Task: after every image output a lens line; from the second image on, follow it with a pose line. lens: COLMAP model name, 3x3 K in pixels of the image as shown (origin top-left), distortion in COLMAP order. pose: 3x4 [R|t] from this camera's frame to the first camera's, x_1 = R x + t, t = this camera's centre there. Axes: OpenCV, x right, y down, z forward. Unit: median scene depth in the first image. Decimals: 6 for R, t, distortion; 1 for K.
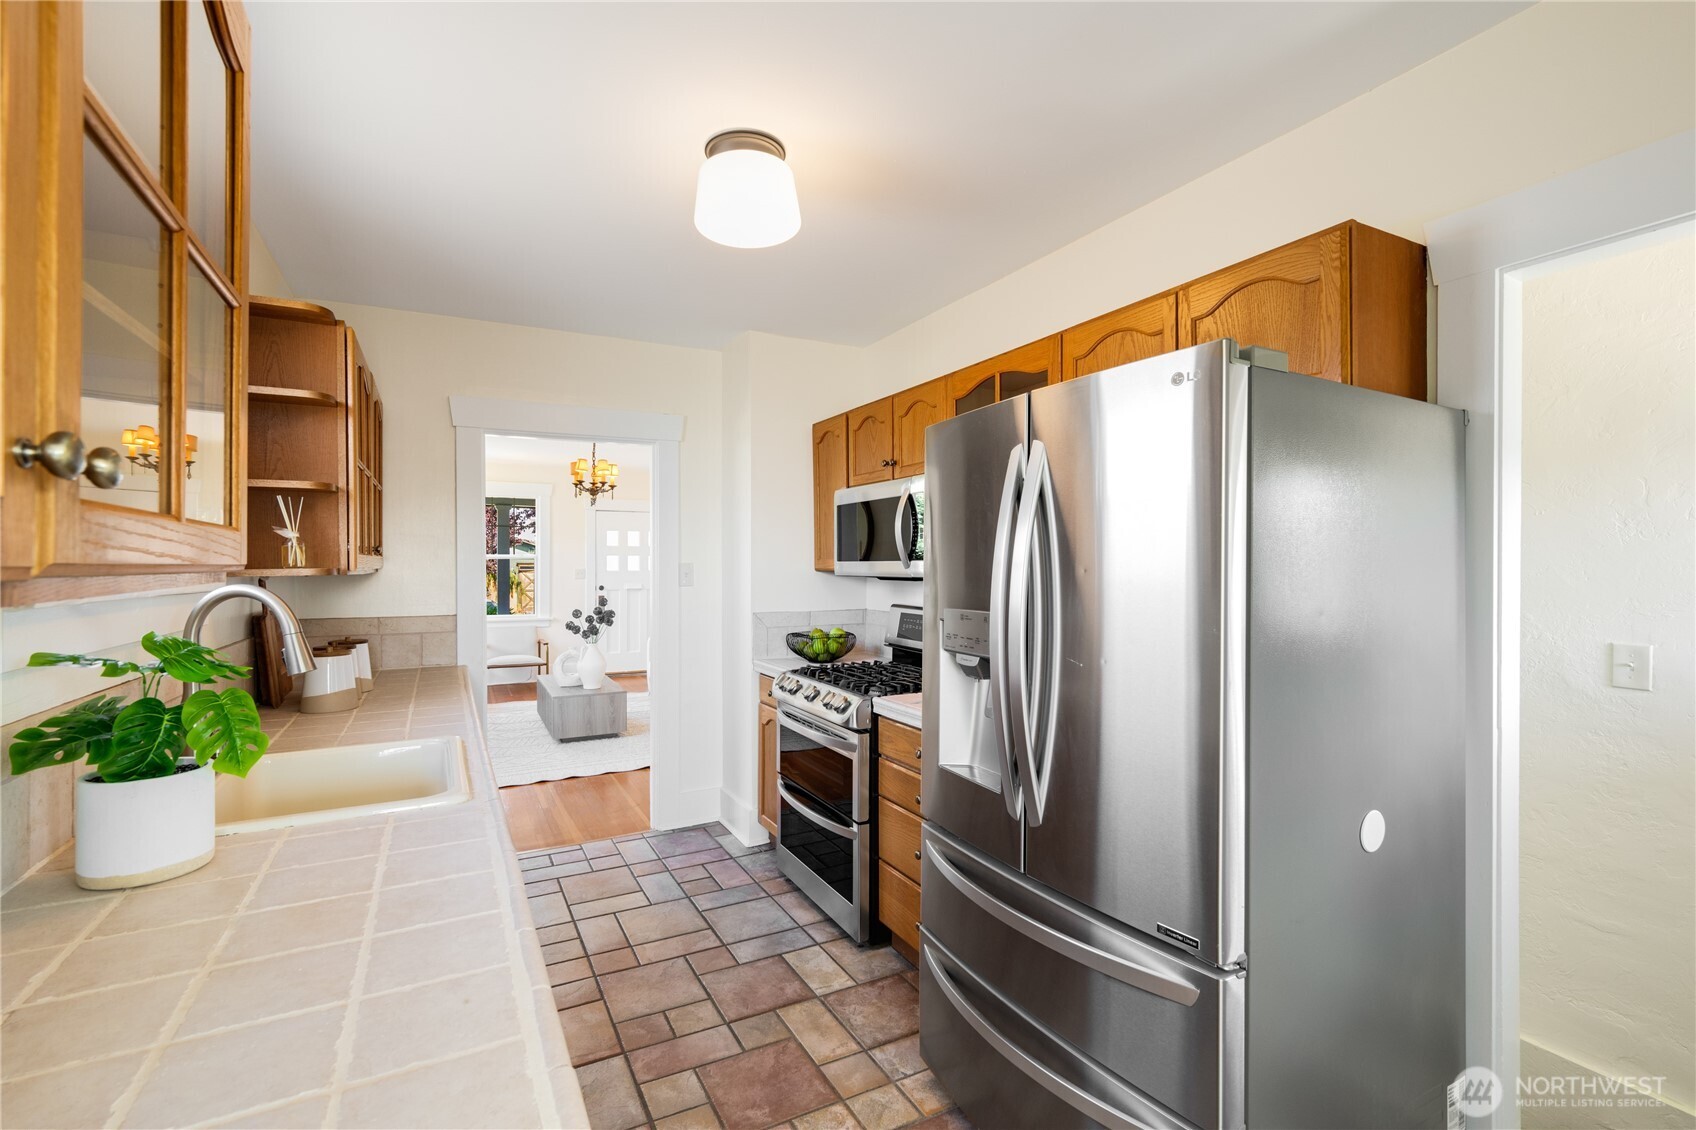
lens RADIAL K [[756.0, 0, 839.9], [0, 756.0, 559.3], [0, 0, 1]] dist [0.002984, 0.000259]
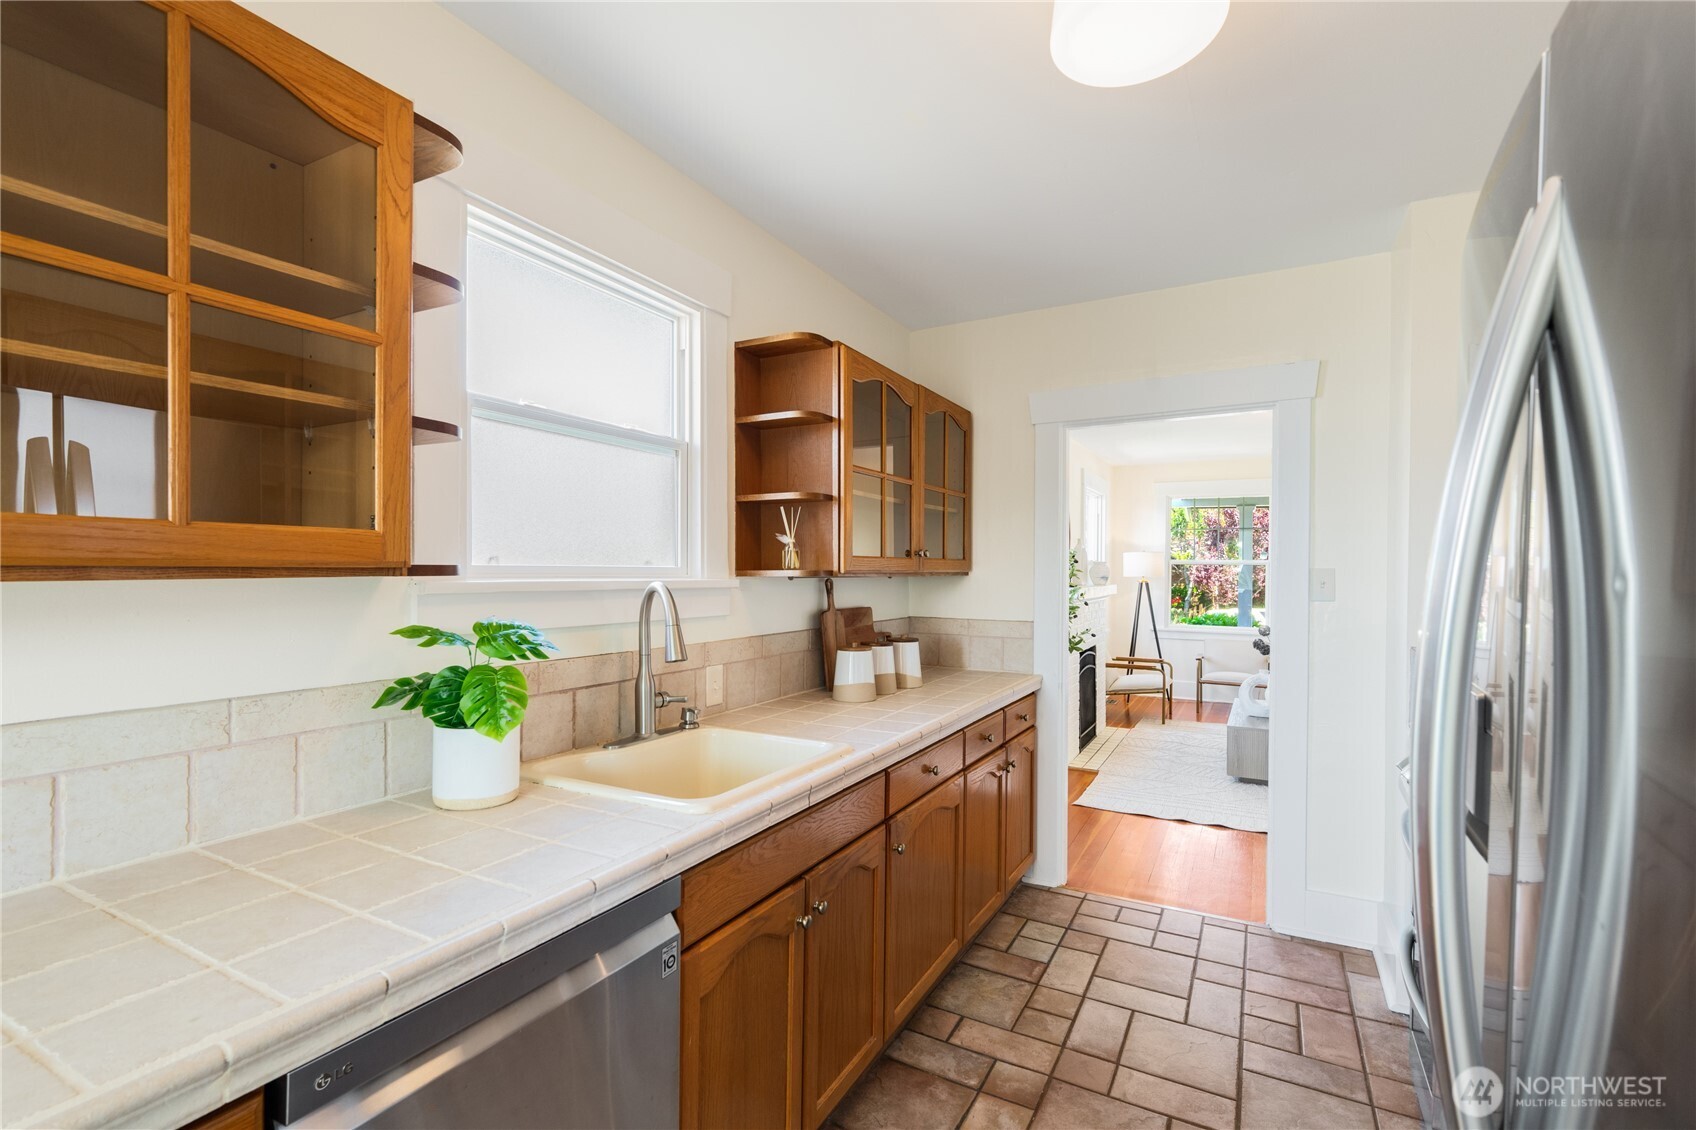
lens RADIAL K [[770.4, 0, 851.2], [0, 770.4, 572.0], [0, 0, 1]] dist [0.002066, 0.000375]
pose [[0.550850, 0.005210, -0.834588, 0.226473], [0.000508, 0.999978, 0.006578, 0.005721], [0.834604, -0.004047, 0.550835, 0.342998]]
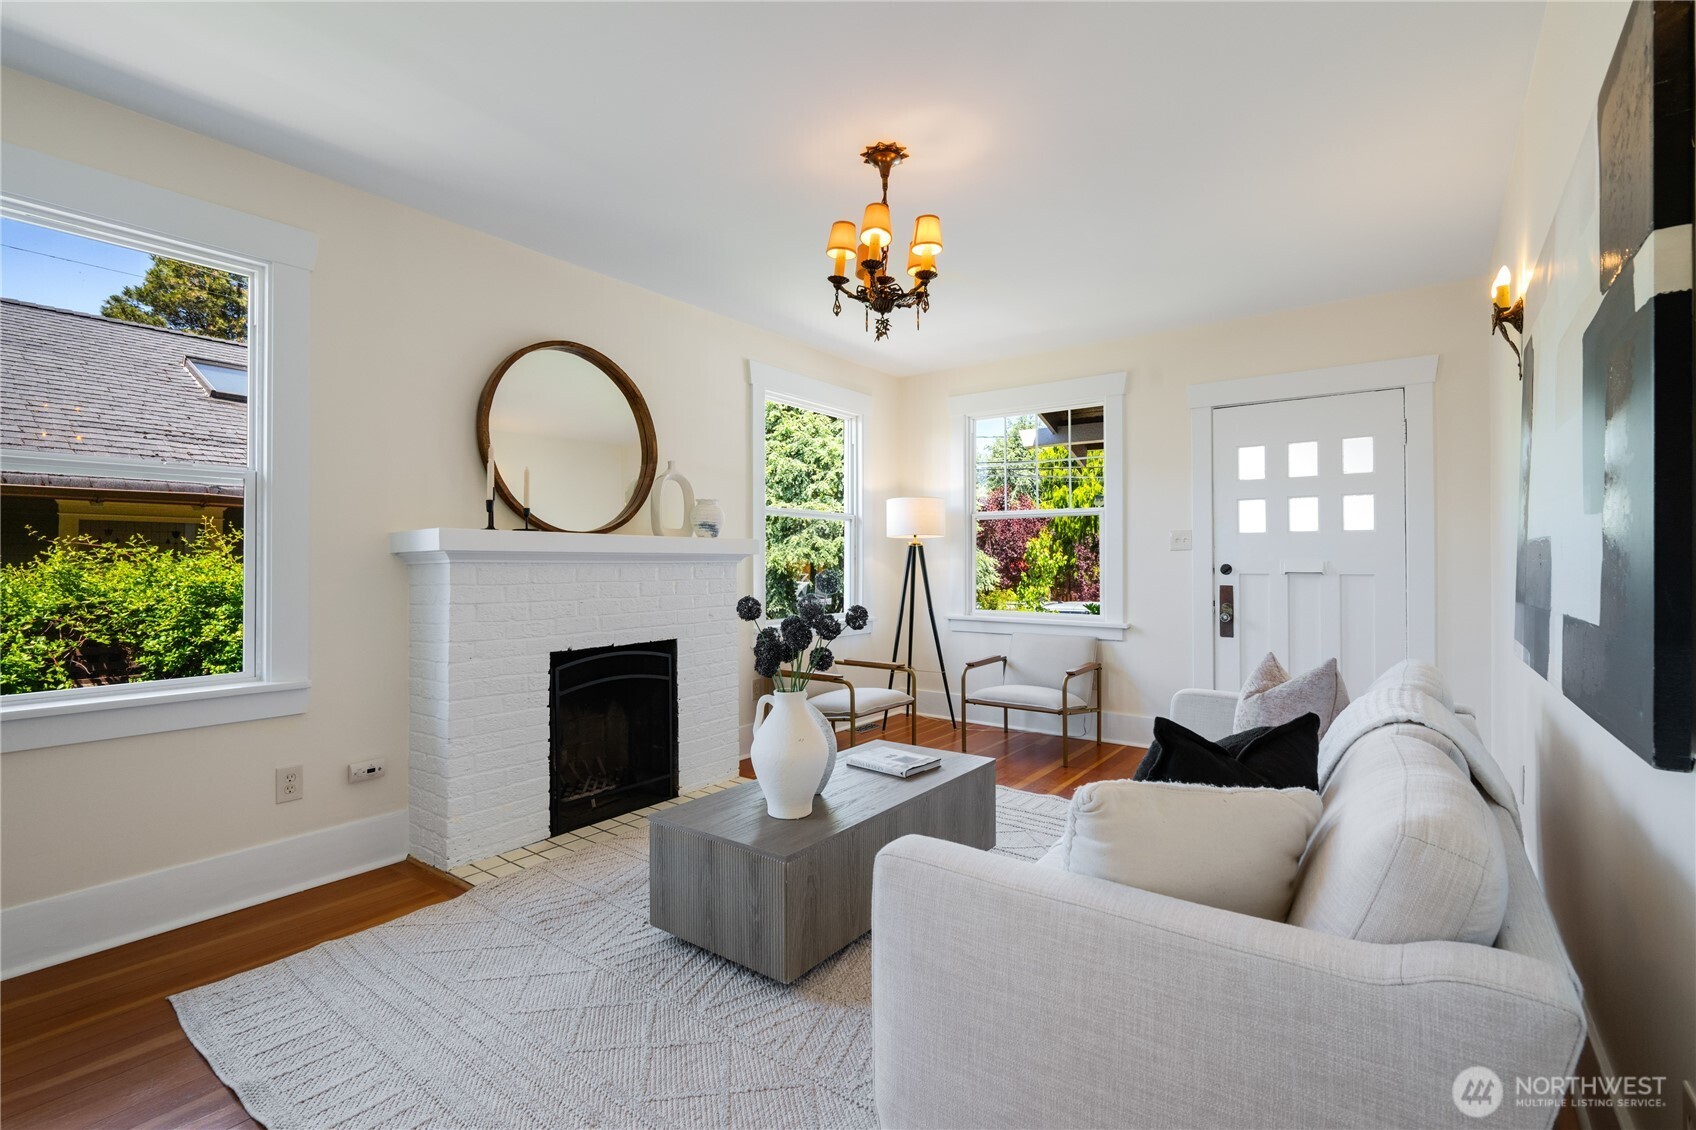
lens RADIAL K [[756.0, 0, 839.9], [0, 756.0, 559.3], [0, 0, 1]] dist [0.002984, 0.000259]
pose [[0.428760, -0.007592, -0.903386, 0.040685], [0.007635, 0.999959, -0.004780, 0.103229], [0.903386, -0.004848, 0.428801, 1.849568]]
